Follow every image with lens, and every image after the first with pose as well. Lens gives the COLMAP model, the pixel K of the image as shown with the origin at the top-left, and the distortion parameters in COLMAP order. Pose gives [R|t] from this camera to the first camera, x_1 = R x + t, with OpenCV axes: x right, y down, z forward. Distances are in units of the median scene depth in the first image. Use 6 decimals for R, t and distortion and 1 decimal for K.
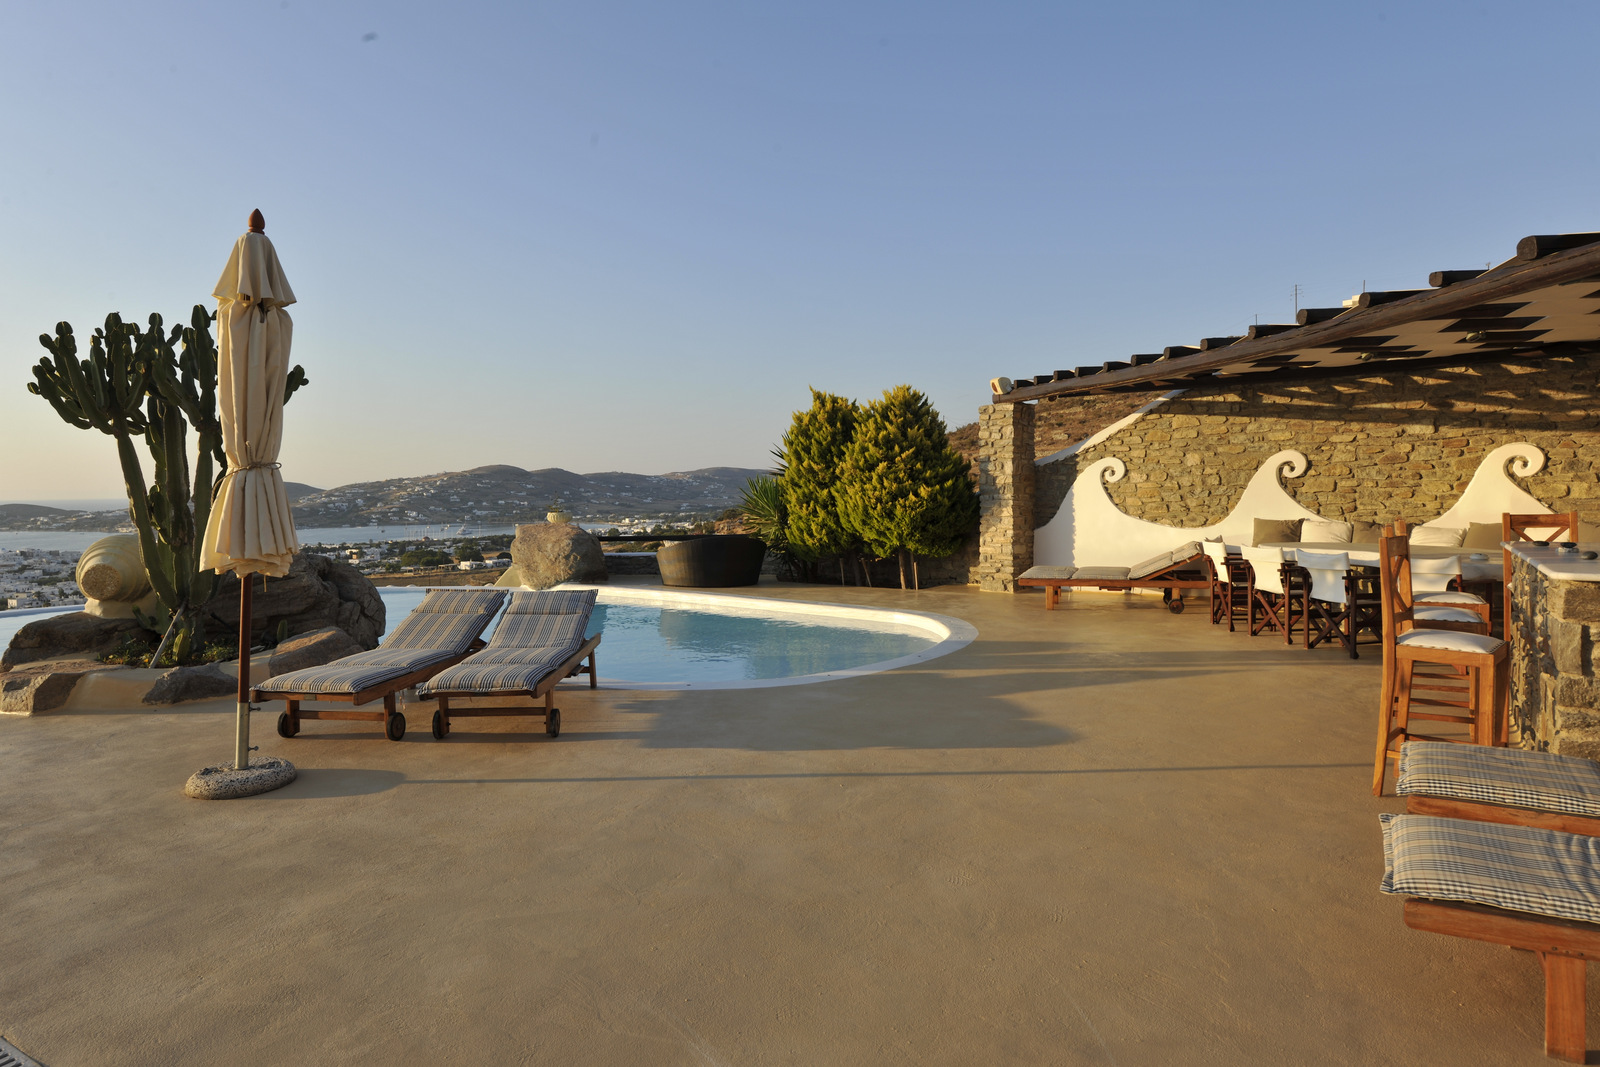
lens RADIAL K [[967.3, 0, 790.7], [0, 967.3, 529.6], [0, 0, 1]] dist [-0.004583, 0.001383]
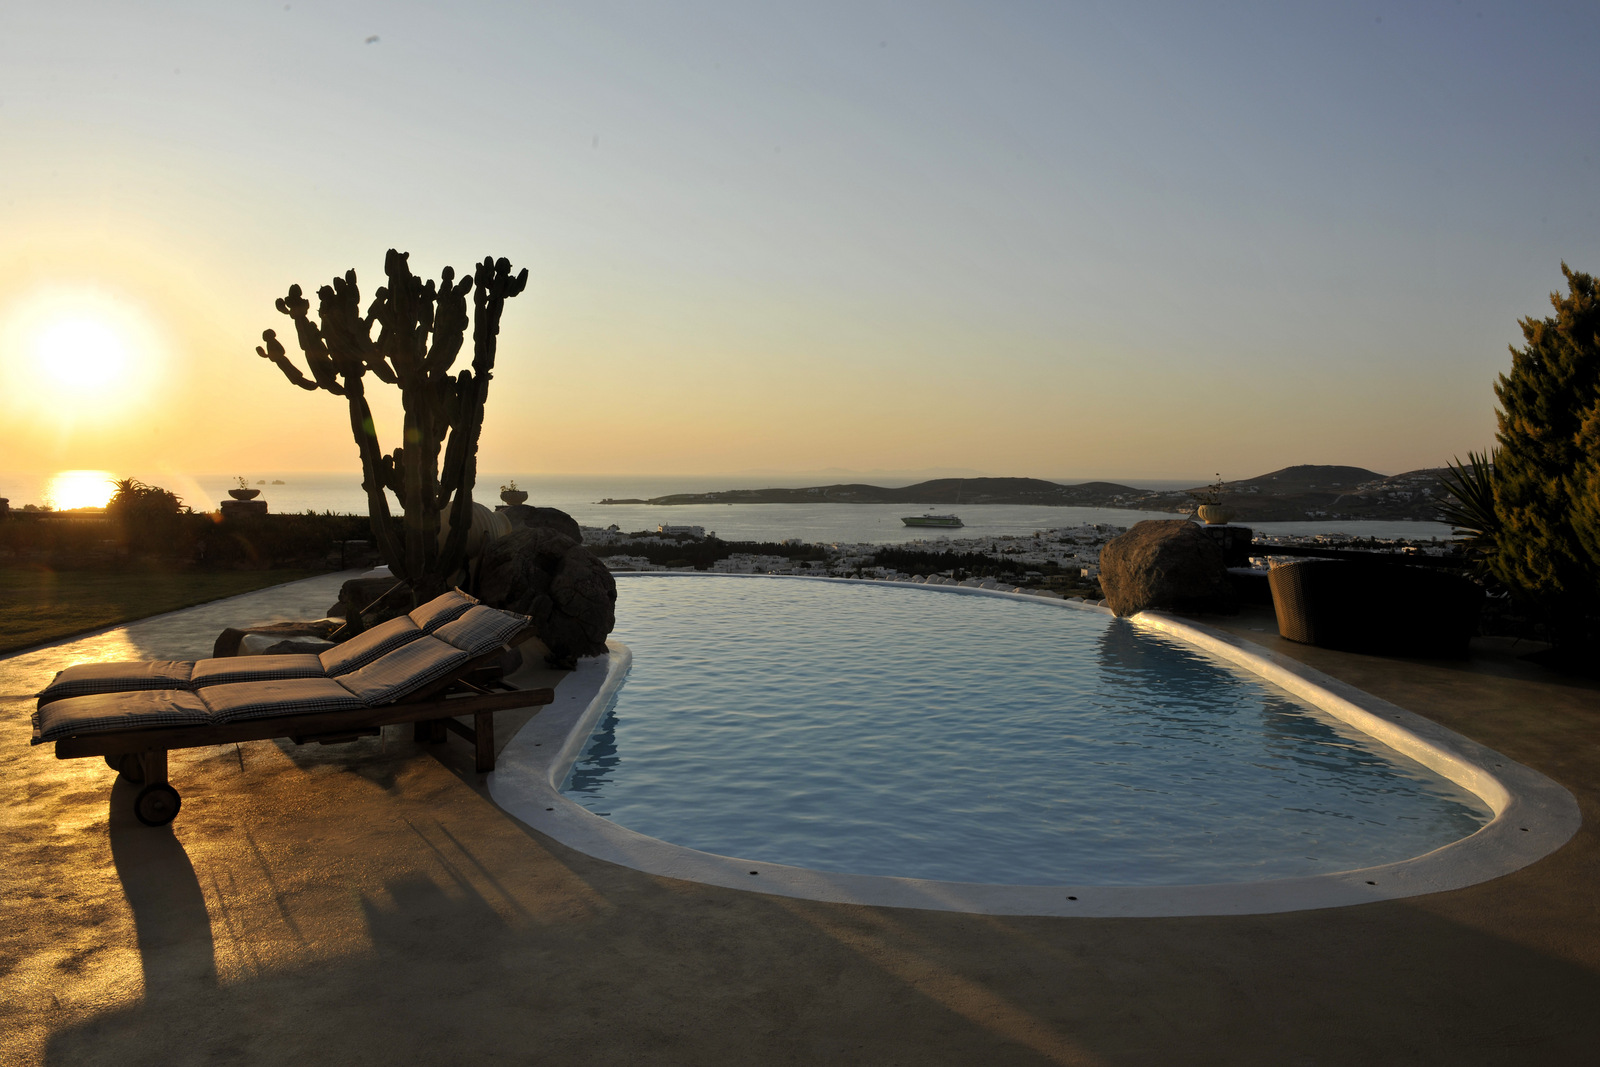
lens RADIAL K [[1098.4, 0, 795.6], [0, 1098.4, 525.4], [0, 0, 1]] dist [-0.051674, -0.002113]
pose [[0.578448, 0.059598, -0.813539, 0.260546], [-0.055570, 0.997890, 0.033592, -0.016511], [0.813824, 0.025777, 0.580540, 0.414142]]
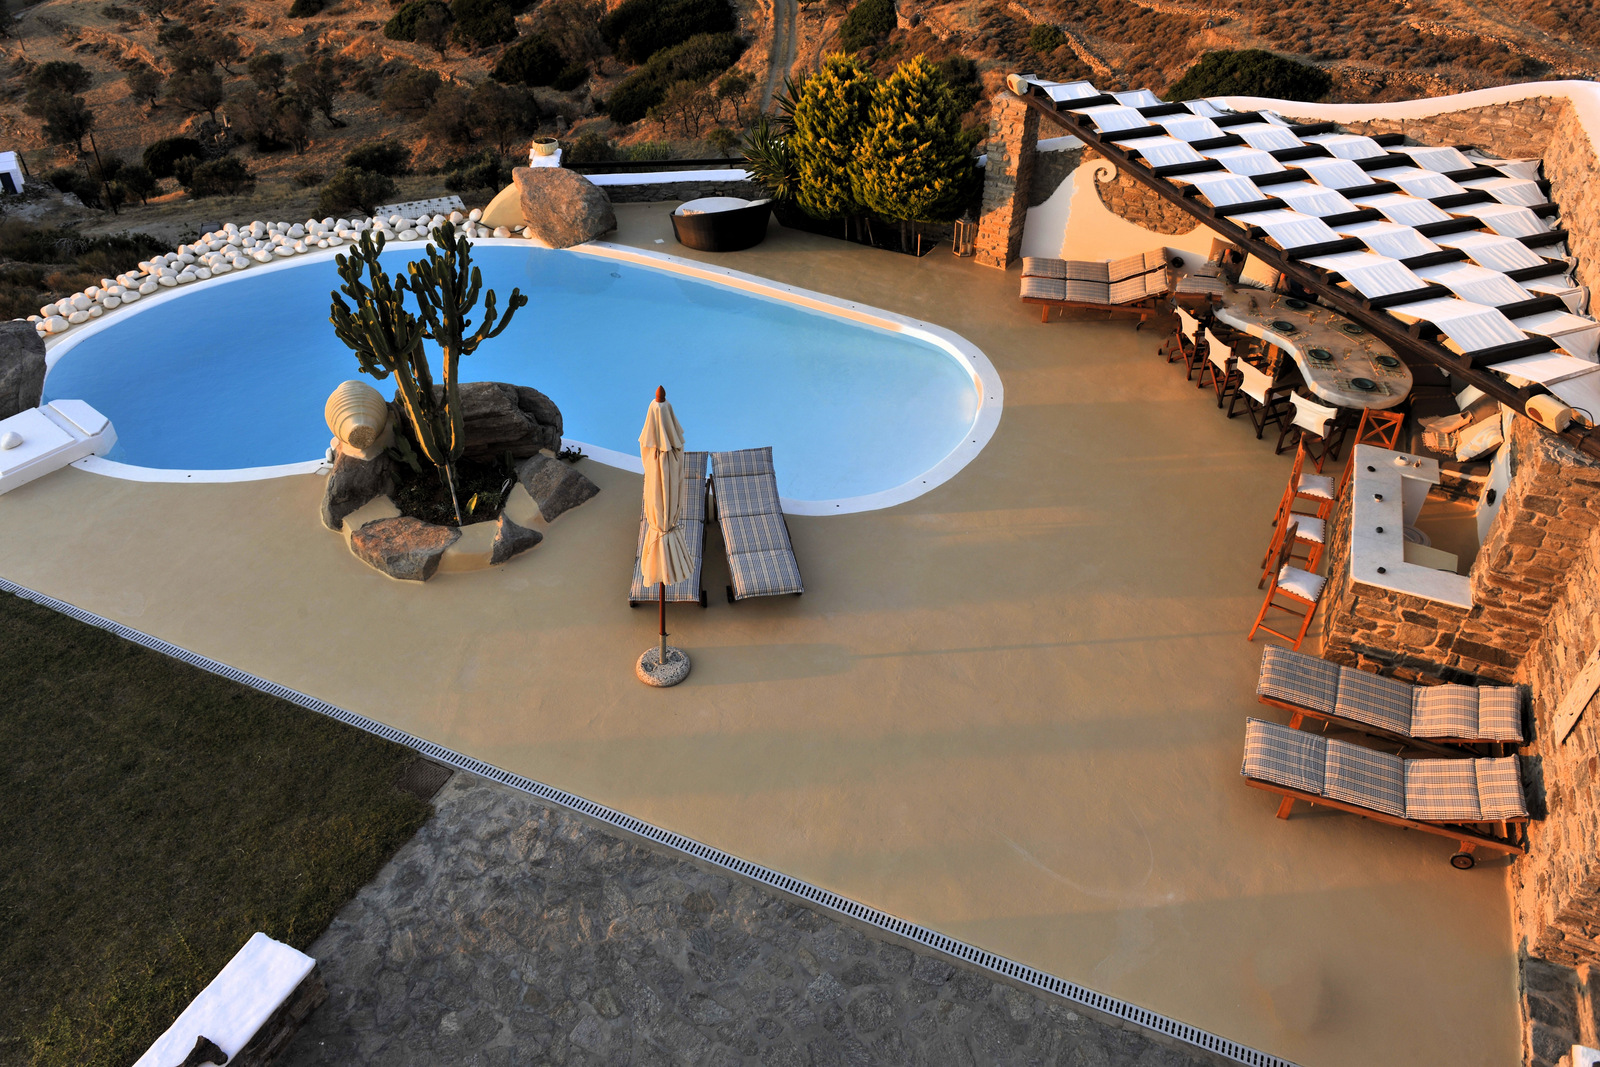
lens RADIAL K [[1130.4, 0, 795.7], [0, 1130.4, 532.4], [0, 0, 1]] dist [-0.047407, -0.002185]
pose [[0.986581, -0.074747, 0.145159, -0.232288], [-0.021315, 0.822484, 0.568389, -0.430763], [-0.161876, -0.563856, 0.809853, -0.222636]]
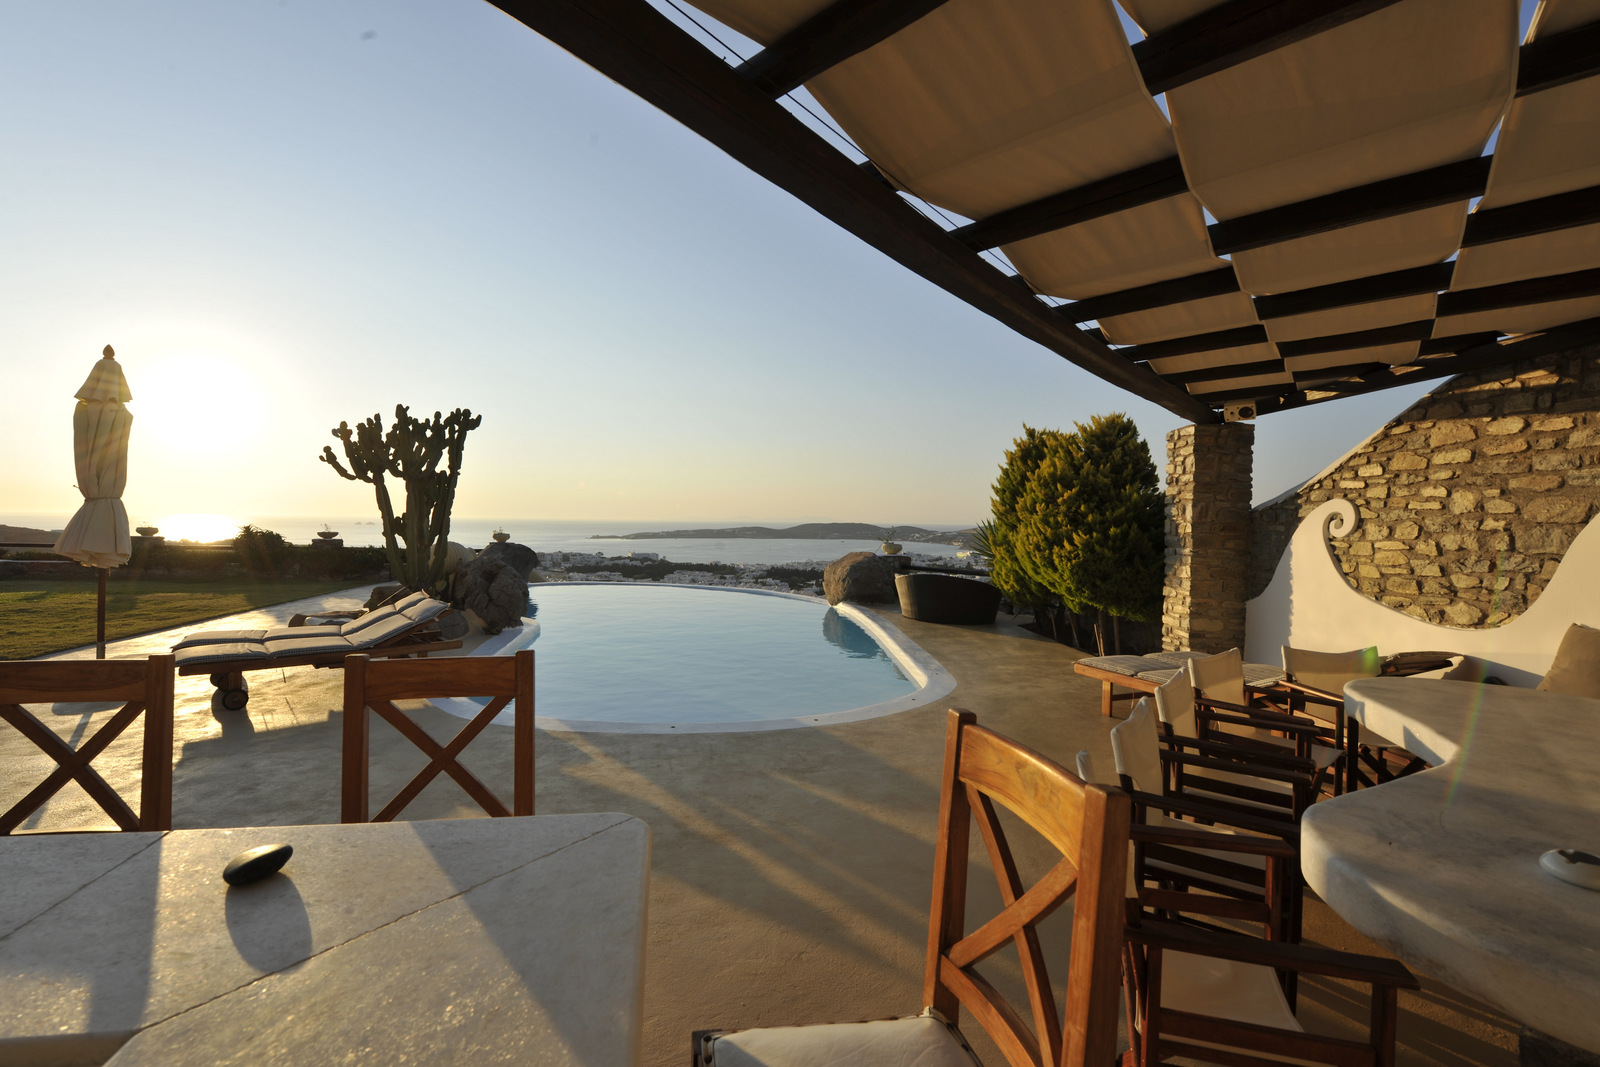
lens RADIAL K [[693.8, 0, 791.9], [0, 693.8, 527.1], [0, 0, 1]] dist [-0.008165, -0.003075]
pose [[0.656772, 0.032693, -0.753381, 0.418673], [-0.059479, 0.998193, -0.008535, -0.029970], [0.751740, 0.050416, 0.657529, 0.422470]]
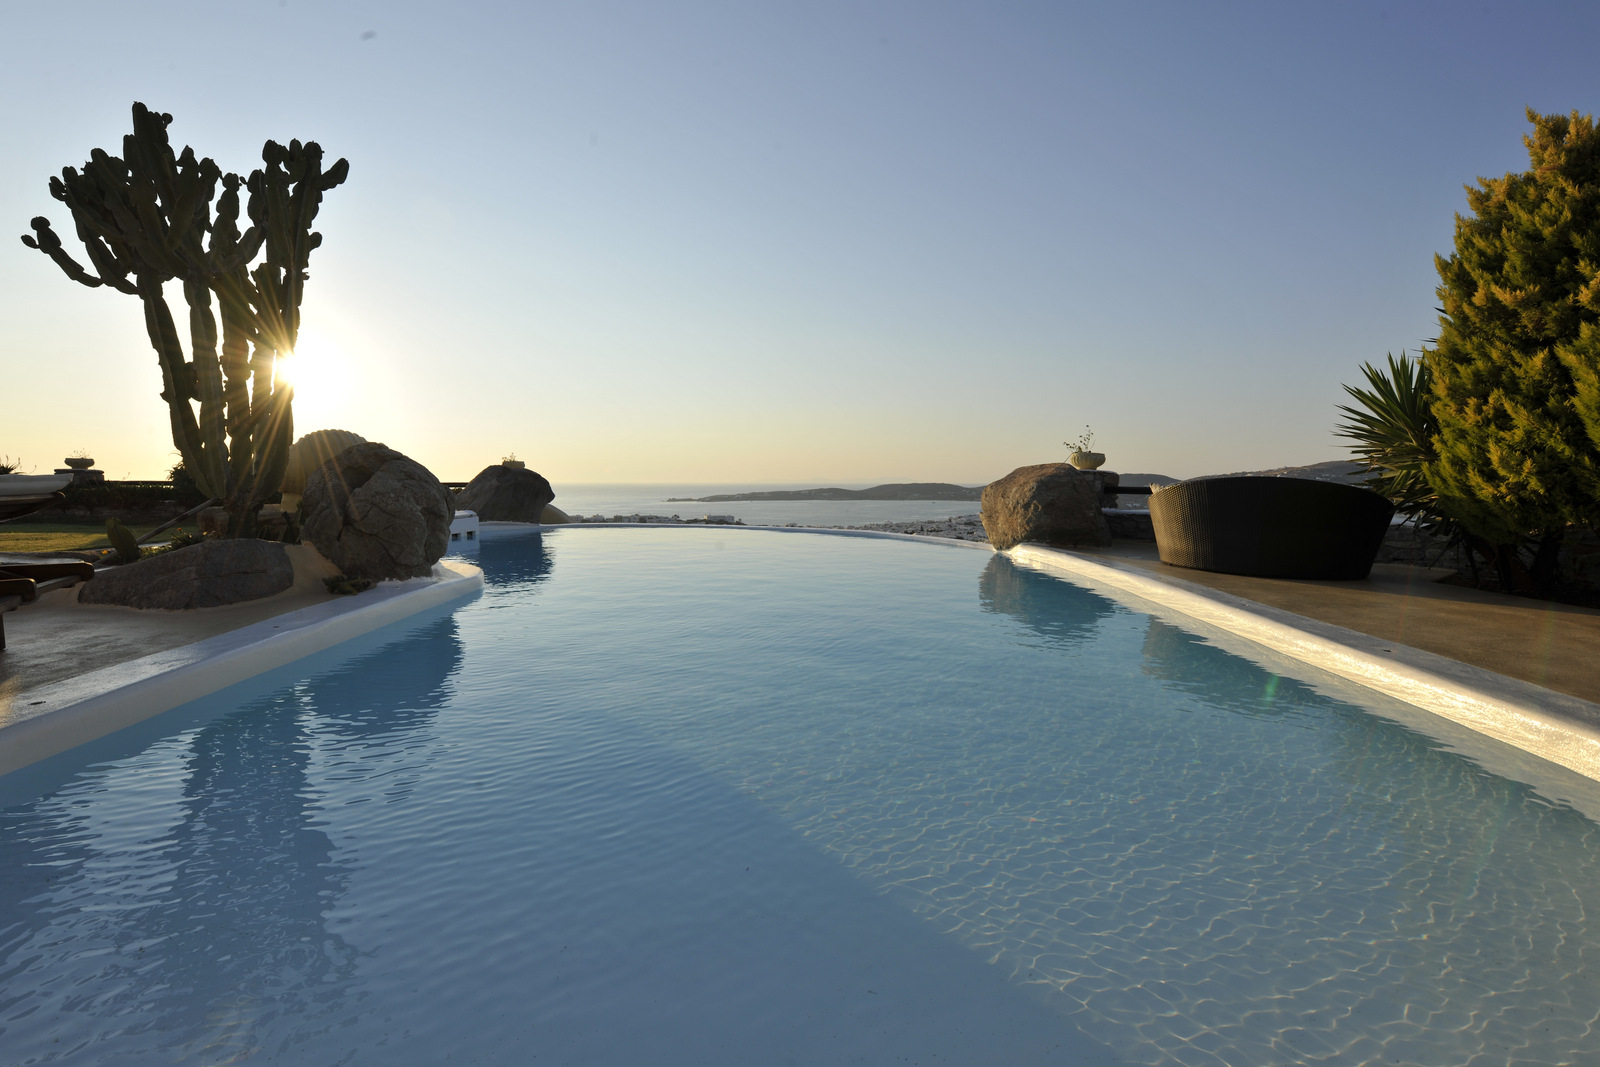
lens RADIAL K [[693.8, 0, 795.7], [0, 693.8, 528.6], [0, 0, 1]] dist [-0.008165, -0.003075]
pose [[0.575876, 0.070012, -0.814534, 0.095632], [-0.049718, 0.997481, 0.050587, 0.029888], [0.816024, 0.011365, 0.577907, 0.635924]]
